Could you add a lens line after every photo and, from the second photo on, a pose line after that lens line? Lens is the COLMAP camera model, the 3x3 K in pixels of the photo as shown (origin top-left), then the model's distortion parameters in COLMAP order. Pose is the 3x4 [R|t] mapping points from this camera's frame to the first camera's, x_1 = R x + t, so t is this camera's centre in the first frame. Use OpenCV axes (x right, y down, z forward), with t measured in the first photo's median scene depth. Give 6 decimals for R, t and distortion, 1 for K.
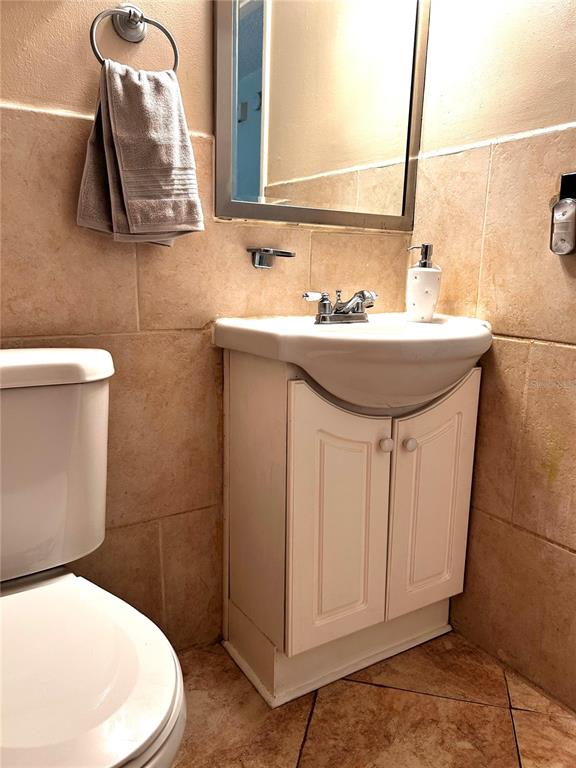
lens RADIAL K [[576.9, 0, 287.1], [0, 576.9, 407.7], [0, 0, 1]] dist [0.040880, -0.002477]
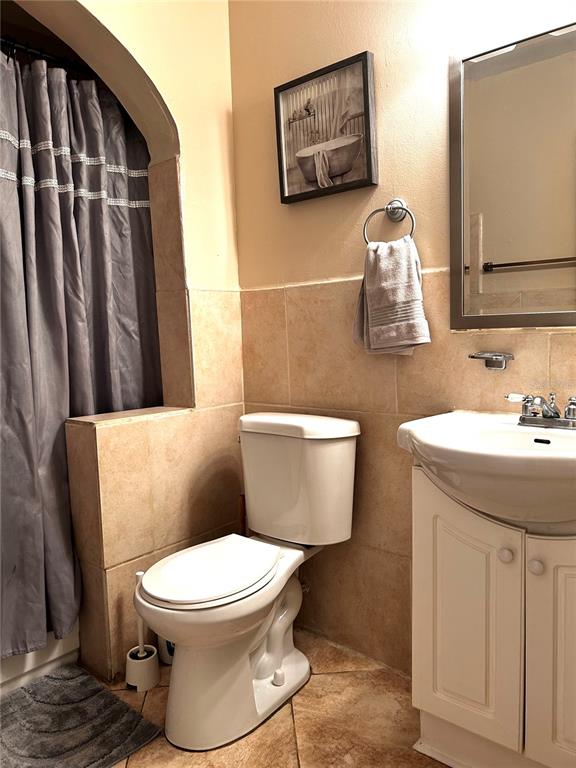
lens RADIAL K [[576.9, 0, 287.1], [0, 576.9, 407.7], [0, 0, 1]] dist [0.040880, -0.002477]
pose [[0.315766, 0.097730, -0.943791, 0.976814], [-0.179049, 0.982948, 0.041879, -0.158296], [0.931790, 0.155761, 0.327880, 0.301460]]
